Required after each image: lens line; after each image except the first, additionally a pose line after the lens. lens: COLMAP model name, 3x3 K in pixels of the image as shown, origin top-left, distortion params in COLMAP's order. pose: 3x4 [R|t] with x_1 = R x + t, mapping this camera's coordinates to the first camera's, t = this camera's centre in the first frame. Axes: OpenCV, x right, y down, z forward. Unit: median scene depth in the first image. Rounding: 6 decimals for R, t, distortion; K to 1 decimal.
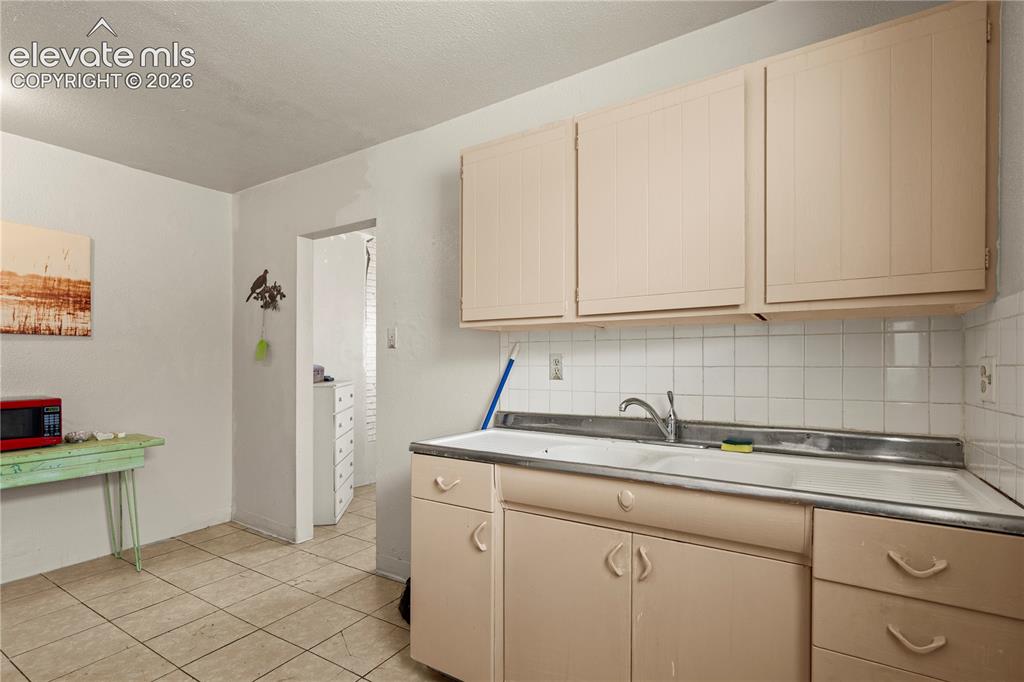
lens RADIAL K [[481.7, 0, 512.9], [0, 481.7, 365.4], [0, 0, 1]] dist [-0.000706, -0.000259]
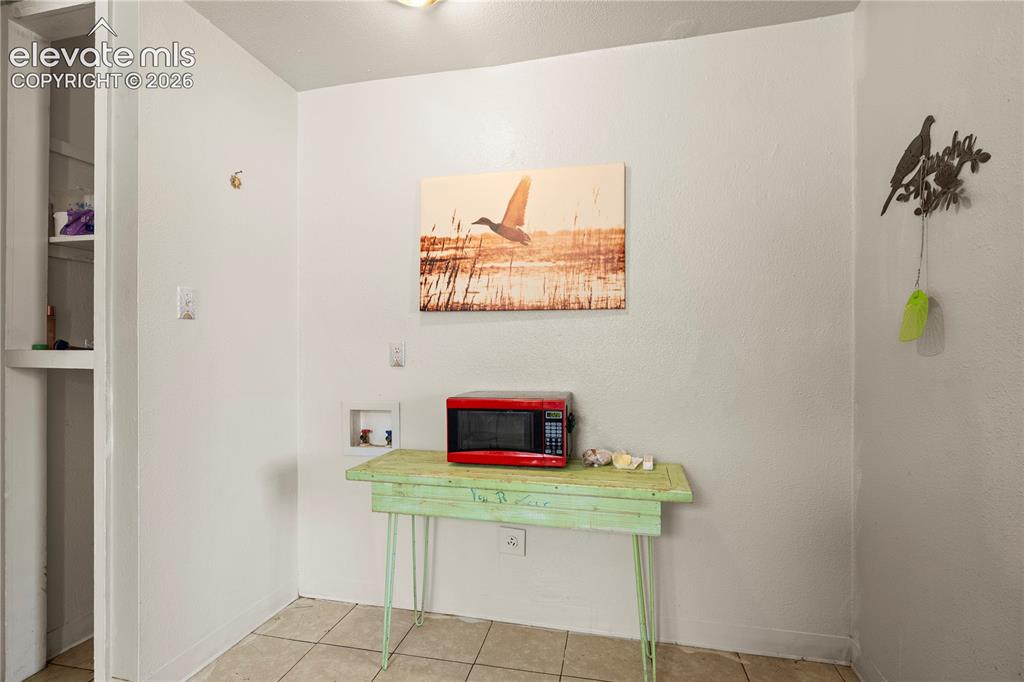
lens RADIAL K [[481.1, 0, 512.7], [0, 481.1, 349.3], [0, 0, 1]] dist [-0.000500, 0.000252]
pose [[0.335970, -0.002459, -0.941869, -0.301993], [-0.008586, 0.999947, -0.005673, 0.001970], [0.941833, 0.009993, 0.335931, 0.648218]]
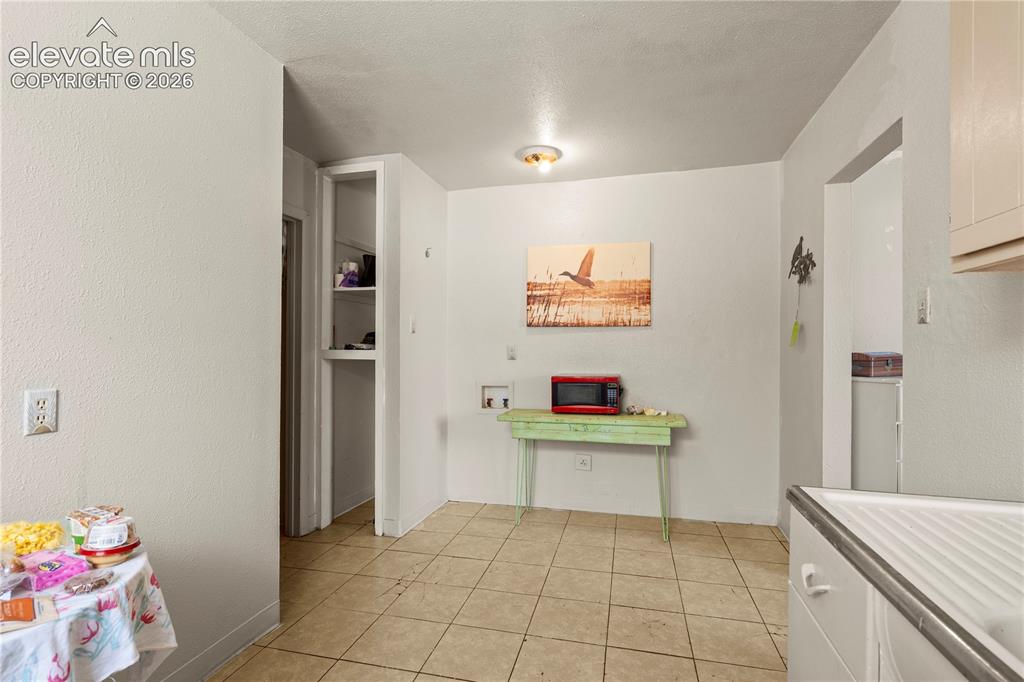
lens RADIAL K [[487.2, 0, 513.7], [0, 487.2, 346.0], [0, 0, 1]] dist [-0.000662, 0.000035]
pose [[0.309992, -0.004451, -0.950729, 0.157188], [-0.009064, 0.999930, -0.007637, 0.000495], [0.950696, 0.010985, 0.309930, 0.326681]]
